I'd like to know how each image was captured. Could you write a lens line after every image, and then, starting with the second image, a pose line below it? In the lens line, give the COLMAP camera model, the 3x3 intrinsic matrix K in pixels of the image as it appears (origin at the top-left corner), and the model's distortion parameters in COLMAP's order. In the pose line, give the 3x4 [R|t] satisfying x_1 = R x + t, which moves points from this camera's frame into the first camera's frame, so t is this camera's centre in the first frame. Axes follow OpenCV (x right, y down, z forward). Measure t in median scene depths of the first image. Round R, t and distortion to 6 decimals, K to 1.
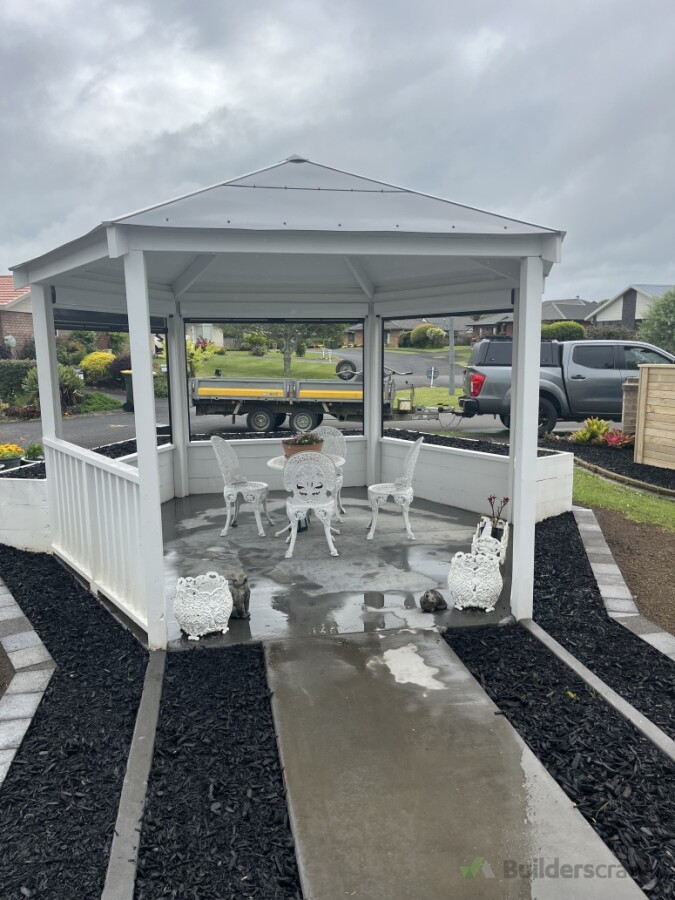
lens RADIAL K [[678.8, 0, 342.1], [0, 678.8, 455.1], [0, 0, 1]] dist [0.081438, -0.138665]
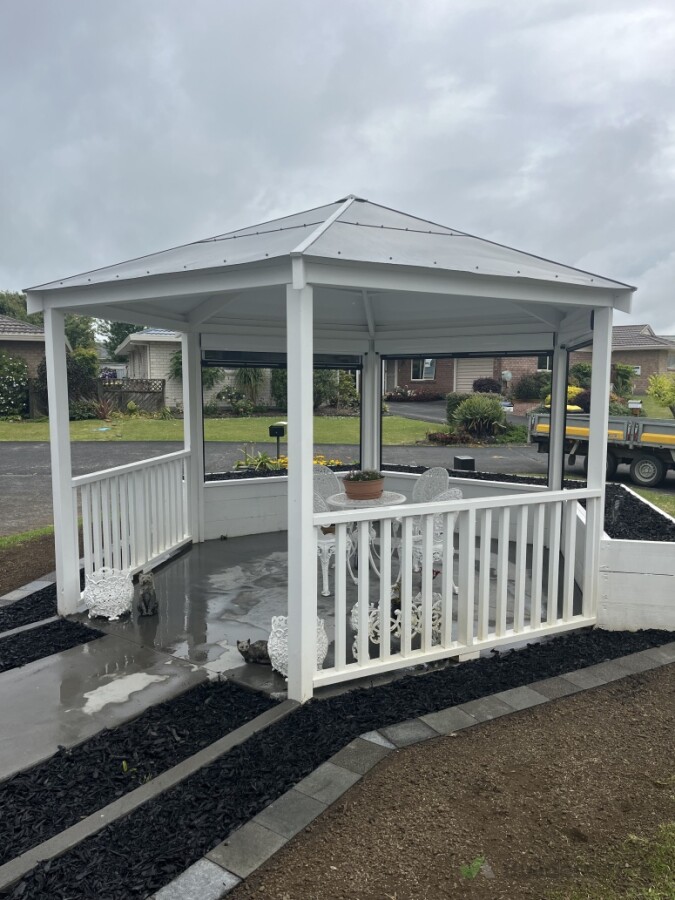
lens RADIAL K [[678.8, 0, 342.1], [0, 678.8, 455.1], [0, 0, 1]] dist [0.081438, -0.138665]
pose [[0.684118, 0.090208, -0.723771, 0.583515], [-0.125029, 0.992138, 0.005476, -0.050455], [0.718575, 0.086746, 0.690018, 0.274993]]
